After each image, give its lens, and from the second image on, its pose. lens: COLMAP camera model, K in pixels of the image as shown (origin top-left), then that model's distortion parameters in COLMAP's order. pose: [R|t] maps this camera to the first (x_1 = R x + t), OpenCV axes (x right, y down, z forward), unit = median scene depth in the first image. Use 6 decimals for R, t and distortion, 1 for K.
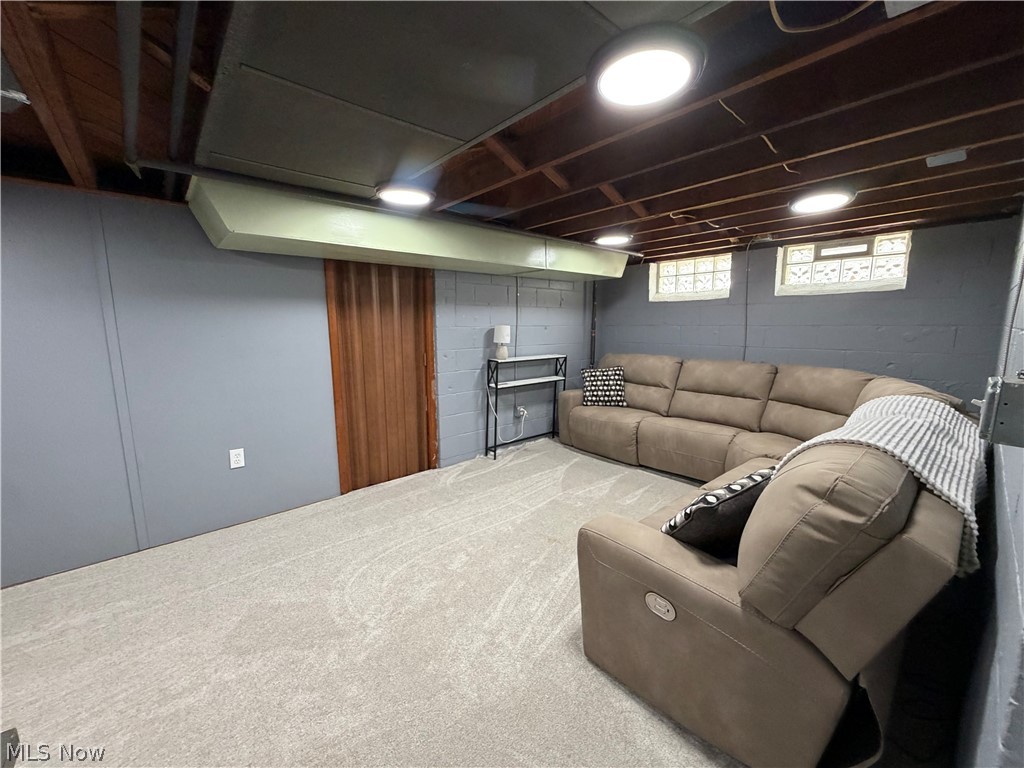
lens RADIAL K [[406.0, 0, 507.2], [0, 406.0, 382.4], [0, 0, 1]] dist [0.000798, 0.000208]
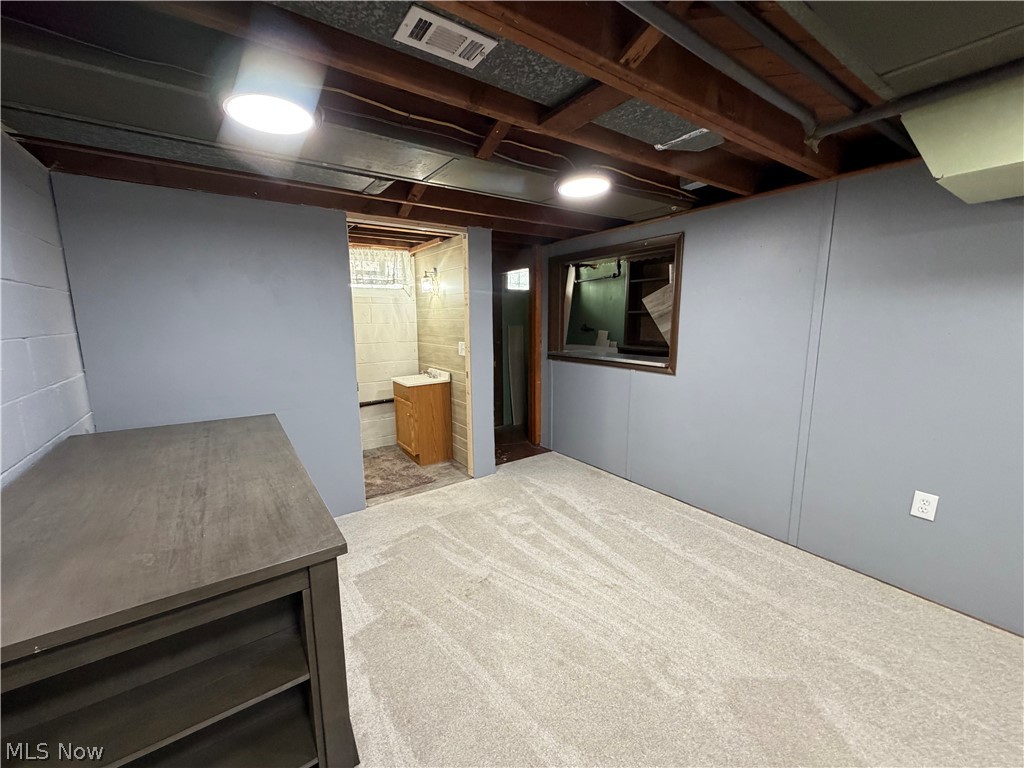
lens RADIAL K [[406.0, 0, 507.2], [0, 406.0, 382.4], [0, 0, 1]] dist [0.000798, 0.000208]
pose [[-0.102692, 0.162315, -0.981381, 0.098599], [-0.138296, 0.974685, 0.175679, -0.063238], [0.985053, 0.153762, -0.077645, 0.407792]]
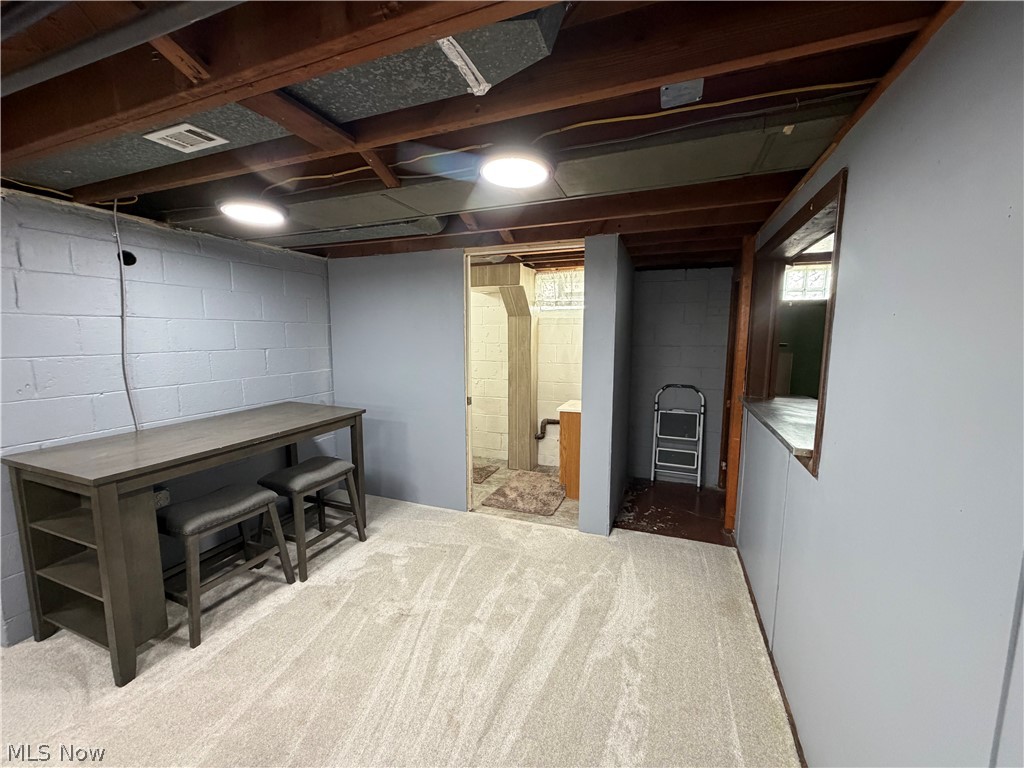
lens RADIAL K [[406.0, 0, 507.2], [0, 406.0, 382.4], [0, 0, 1]] dist [0.000798, 0.000208]
pose [[-0.882444, 0.058129, -0.466813, -0.639692], [-0.068542, 0.965858, 0.249842, -0.206128], [0.465398, 0.252468, -0.848331, 1.190285]]
